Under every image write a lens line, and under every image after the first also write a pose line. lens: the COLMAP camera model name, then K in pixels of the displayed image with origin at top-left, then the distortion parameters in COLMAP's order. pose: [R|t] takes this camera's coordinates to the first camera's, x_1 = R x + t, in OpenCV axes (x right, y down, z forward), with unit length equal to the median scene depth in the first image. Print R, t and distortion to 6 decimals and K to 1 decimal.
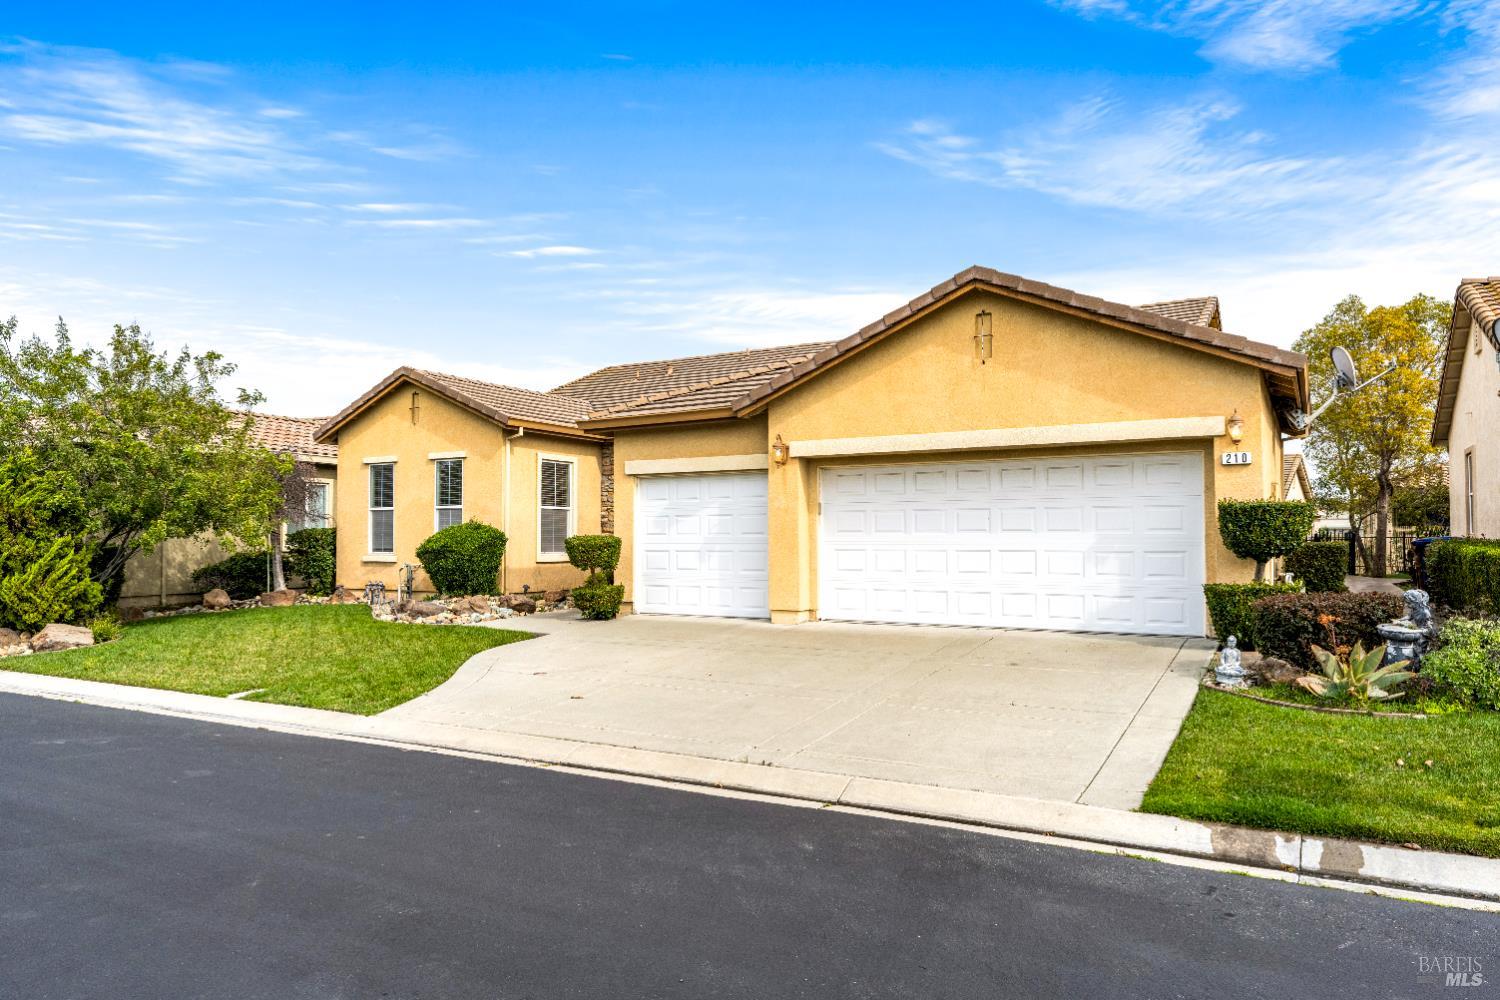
lens RADIAL K [[984.5, 0, 750.4], [0, 984.5, 503.1], [0, 0, 1]] dist [-0.005411, 0.001033]
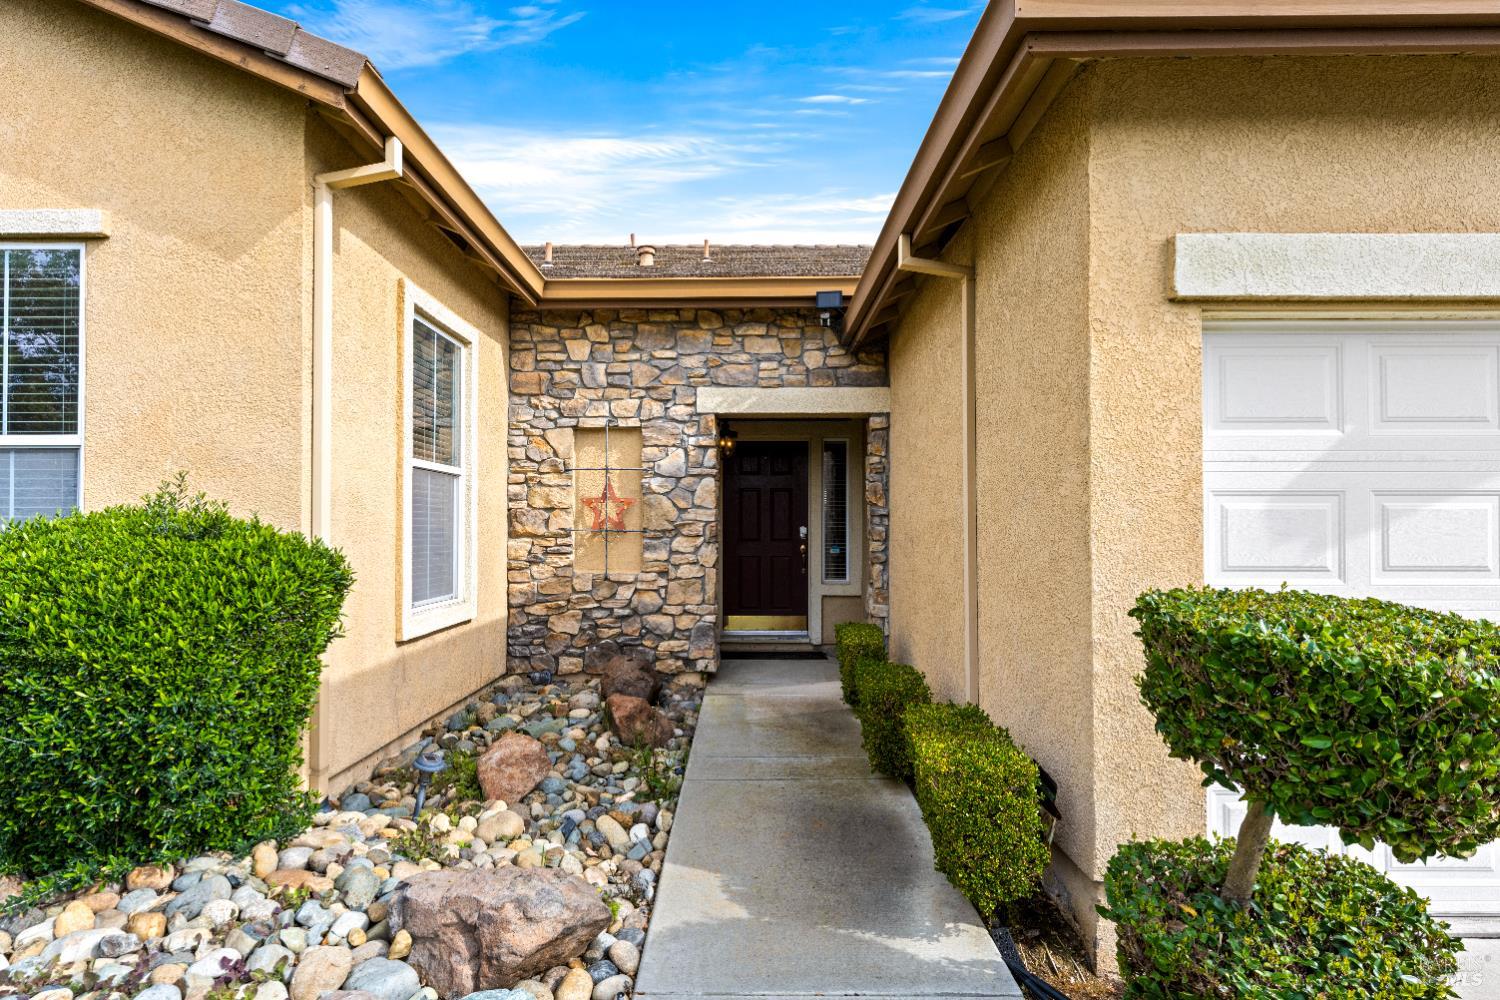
lens RADIAL K [[738.8, 0, 747.9], [0, 738.8, 500.1], [0, 0, 1]] dist [-0.001373, -0.000309]
pose [[0.859430, 0.009653, 0.511163, -0.249050], [-0.010335, 0.999945, -0.001508, 0.016291], [-0.511149, -0.003987, 0.859483, 0.776223]]
